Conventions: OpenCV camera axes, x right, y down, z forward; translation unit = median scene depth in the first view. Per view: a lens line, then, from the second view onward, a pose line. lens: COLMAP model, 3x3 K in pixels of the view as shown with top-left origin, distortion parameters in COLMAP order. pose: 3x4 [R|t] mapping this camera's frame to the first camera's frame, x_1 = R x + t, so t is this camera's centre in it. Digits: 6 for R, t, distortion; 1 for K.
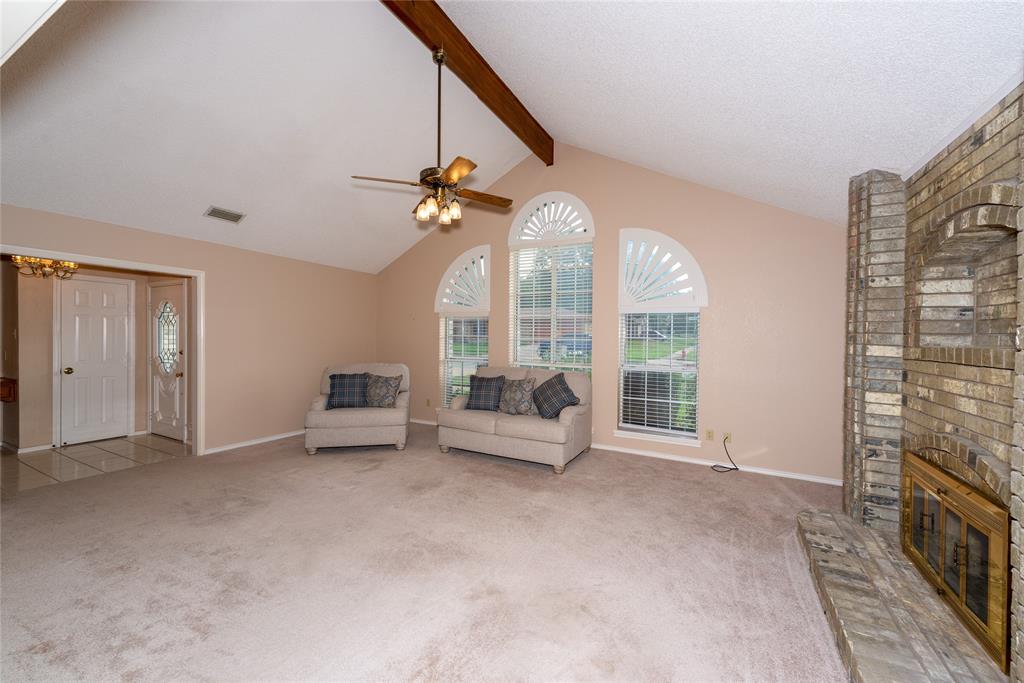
lens RADIAL K [[404.8, 0, 512.1], [0, 404.8, 342.3], [0, 0, 1]] dist [0.009522, -0.002200]
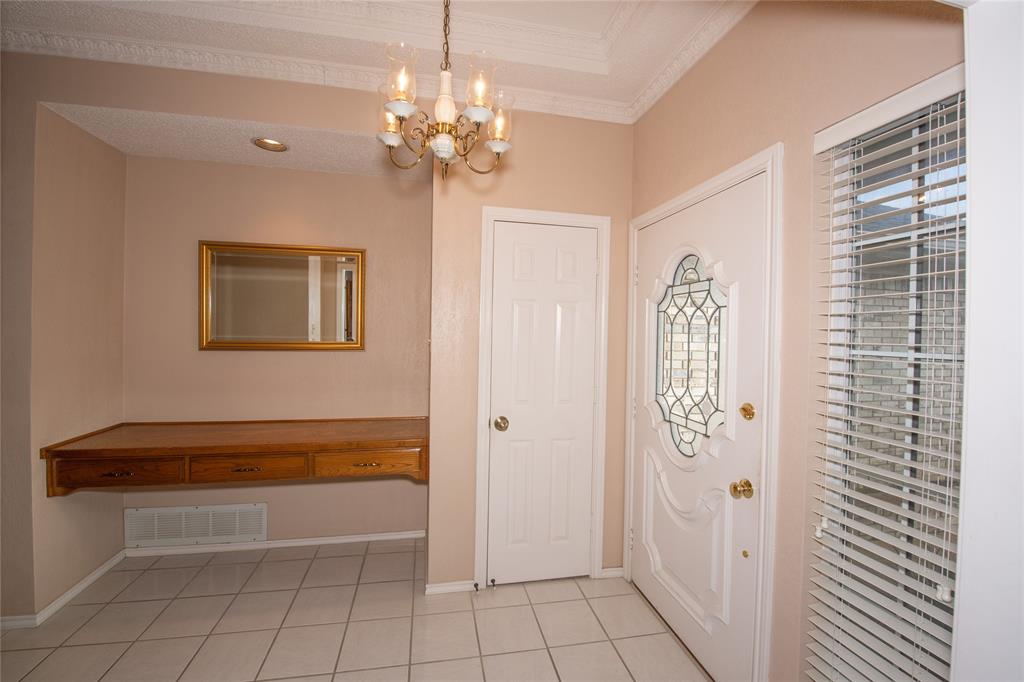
lens RADIAL K [[404.8, 0, 512.5], [0, 404.8, 340.3], [0, 0, 1]] dist [0.009522, -0.002200]
pose [[0.651198, 0.010576, -0.758835, -0.733381], [-0.014638, 0.999892, 0.001374, -0.025410], [0.758767, 0.010213, 0.651282, 0.714579]]
